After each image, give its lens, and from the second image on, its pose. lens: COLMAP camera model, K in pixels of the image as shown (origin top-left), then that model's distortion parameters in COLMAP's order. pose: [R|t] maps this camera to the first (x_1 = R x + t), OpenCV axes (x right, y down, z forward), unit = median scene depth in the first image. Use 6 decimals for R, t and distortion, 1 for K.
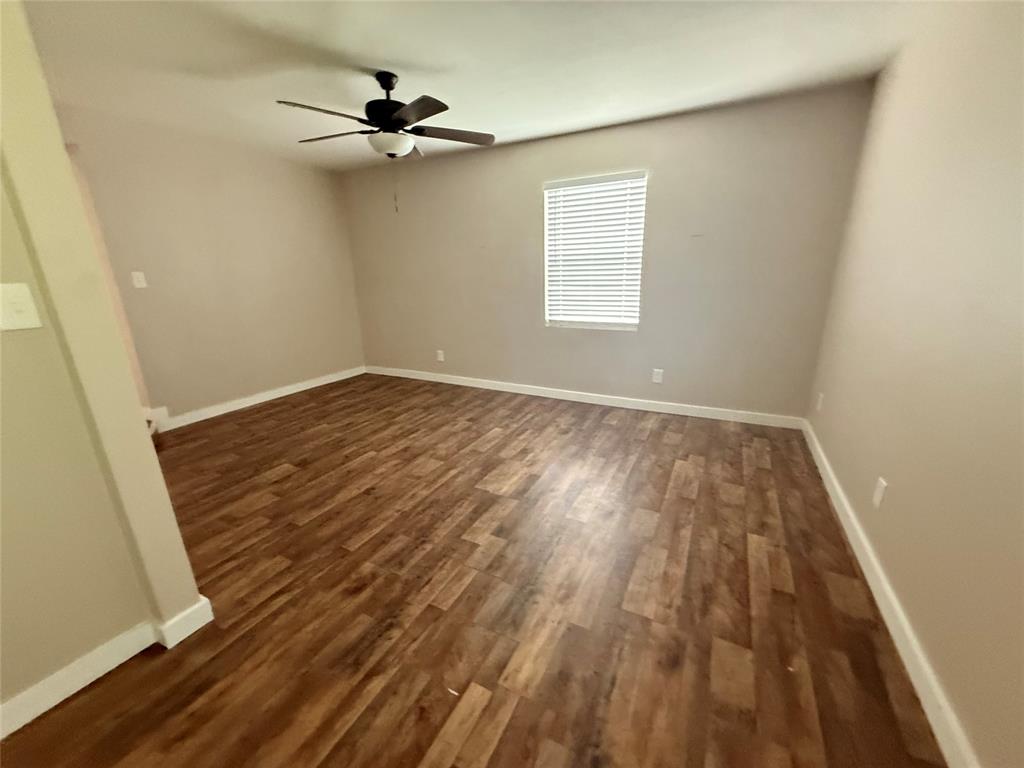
lens RADIAL K [[413.6, 0, 509.9], [0, 413.6, 380.0], [0, 0, 1]] dist [-0.001918, 0.000128]
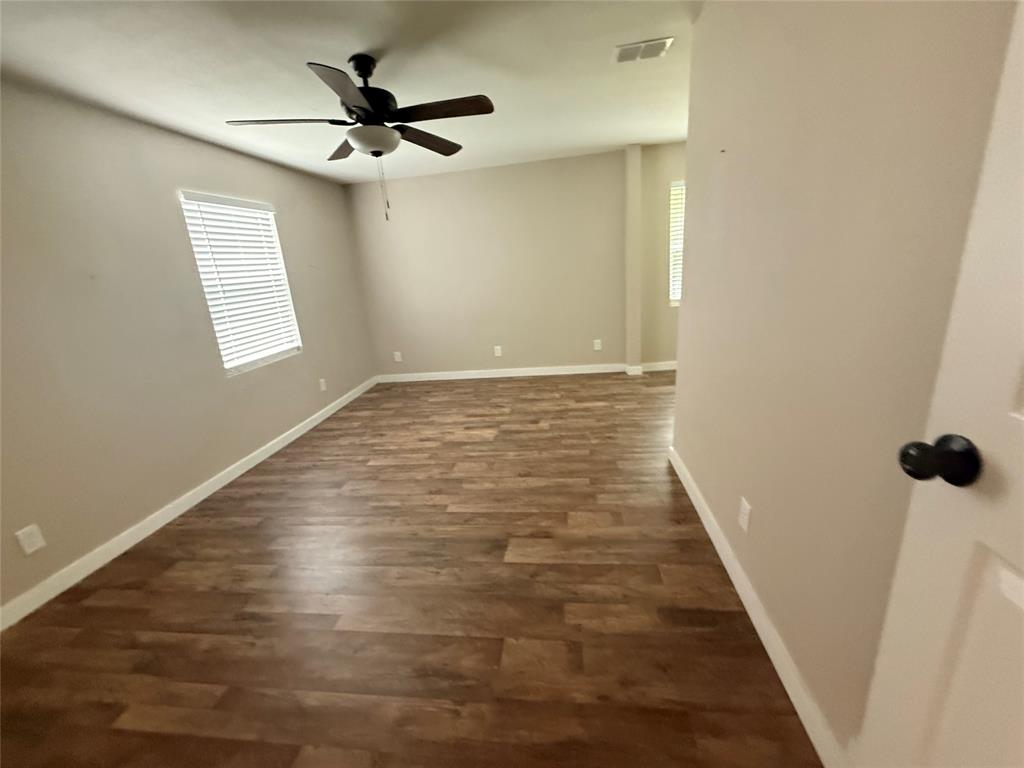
lens RADIAL K [[413.6, 0, 508.5], [0, 413.6, 384.8], [0, 0, 1]] dist [-0.001918, 0.000128]
pose [[-0.346618, -0.217570, 0.912425, -1.021467], [0.330433, 0.882052, 0.335854, -0.264872], [-0.877878, 0.417909, -0.233843, 0.948499]]
